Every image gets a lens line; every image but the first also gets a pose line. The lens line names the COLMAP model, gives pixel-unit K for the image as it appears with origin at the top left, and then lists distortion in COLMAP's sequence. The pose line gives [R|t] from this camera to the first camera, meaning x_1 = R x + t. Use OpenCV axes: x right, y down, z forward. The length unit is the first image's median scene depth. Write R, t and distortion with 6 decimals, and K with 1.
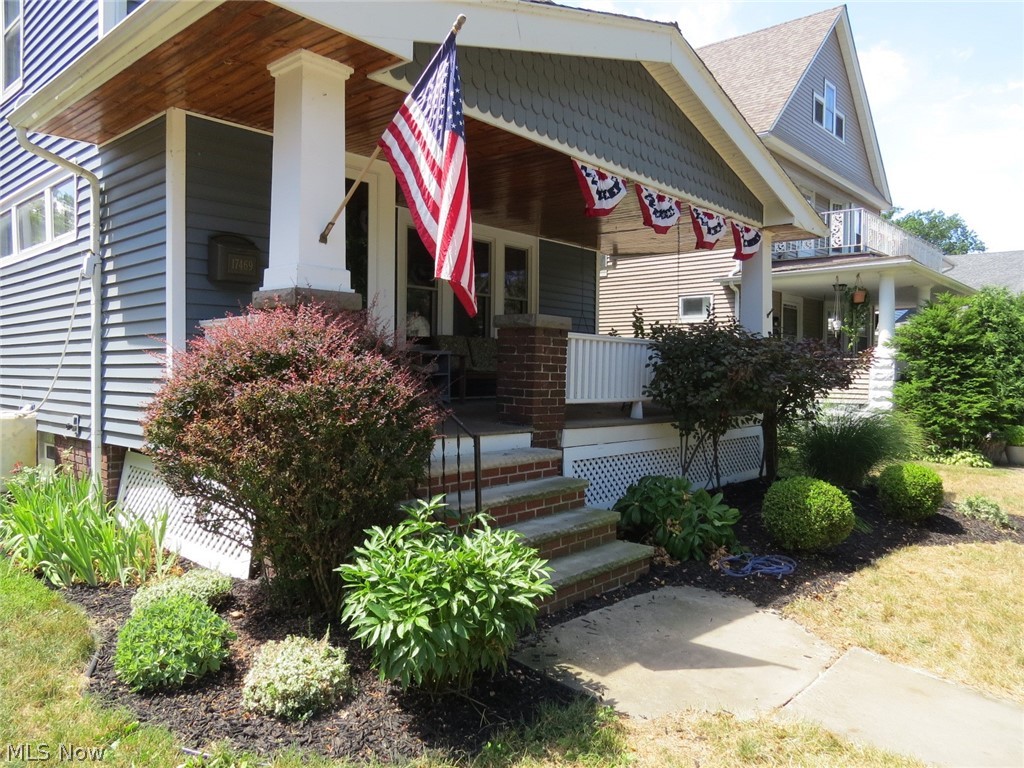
lens RADIAL K [[723.5, 0, 512.0], [0, 723.5, 384.0], [0, 0, 1]] dist [-0.023760, 0.002788]
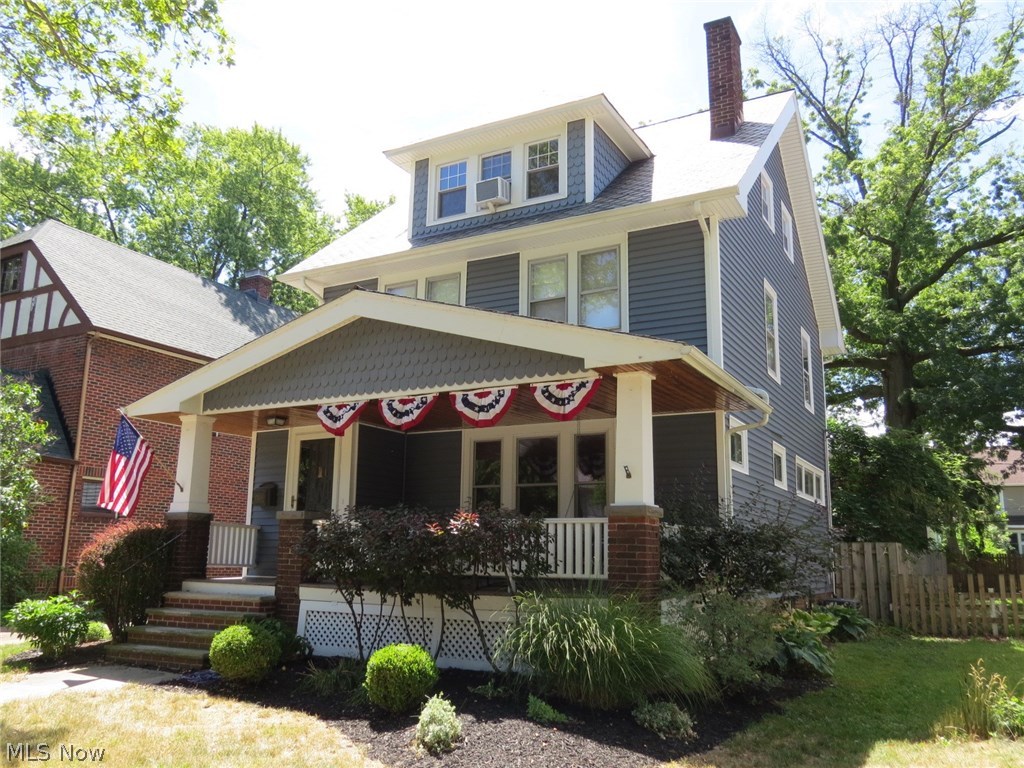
lens RADIAL K [[855.3, 0, 512.0], [0, 855.3, 384.0], [0, 0, 1]] dist [-0.006535, -0.007682]
pose [[0.218169, -0.204859, -0.954167, 2.337789], [-0.027288, 0.976057, -0.215798, 0.029328], [0.975529, 0.073118, 0.207355, 1.232821]]
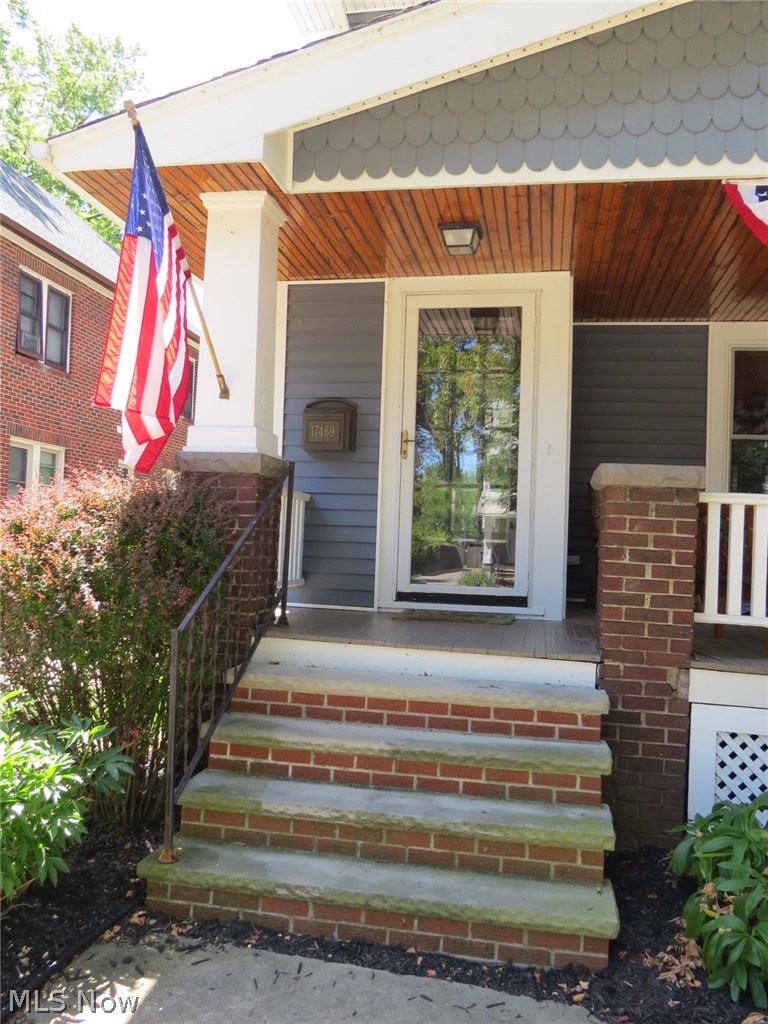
lens RADIAL K [[855.3, 0, 384.0], [0, 855.3, 512.0], [0, 0, 1]] dist [-0.006535, -0.007682]
pose [[0.507371, -0.017708, -0.861546, 0.598795], [-0.049764, 0.997518, -0.049810, -0.014031], [0.860290, 0.068146, 0.505230, 0.534984]]
